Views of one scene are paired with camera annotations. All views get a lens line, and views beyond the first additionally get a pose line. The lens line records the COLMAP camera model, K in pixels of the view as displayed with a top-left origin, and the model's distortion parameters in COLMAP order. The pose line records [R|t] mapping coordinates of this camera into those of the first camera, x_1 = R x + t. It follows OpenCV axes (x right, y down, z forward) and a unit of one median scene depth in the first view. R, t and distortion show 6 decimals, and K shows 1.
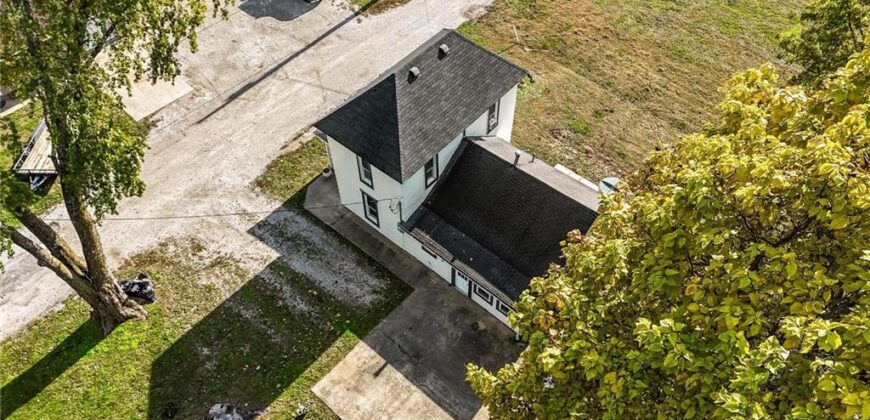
lens RADIAL K [[637.5, 0, 437.0], [0, 637.5, 208.9], [0, 0, 1]] dist [0.082481, -0.068949]
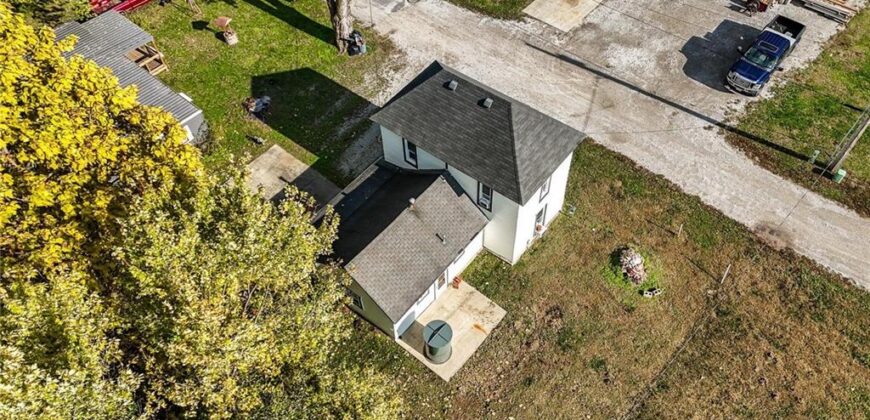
lens RADIAL K [[637.5, 0, 437.0], [0, 637.5, 208.9], [0, 0, 1]] dist [0.082481, -0.068949]
pose [[0.031094, 0.803588, -0.594373, 0.631556], [-0.763661, 0.402763, 0.504582, -0.532079], [0.644868, 0.438210, 0.626193, 0.317691]]
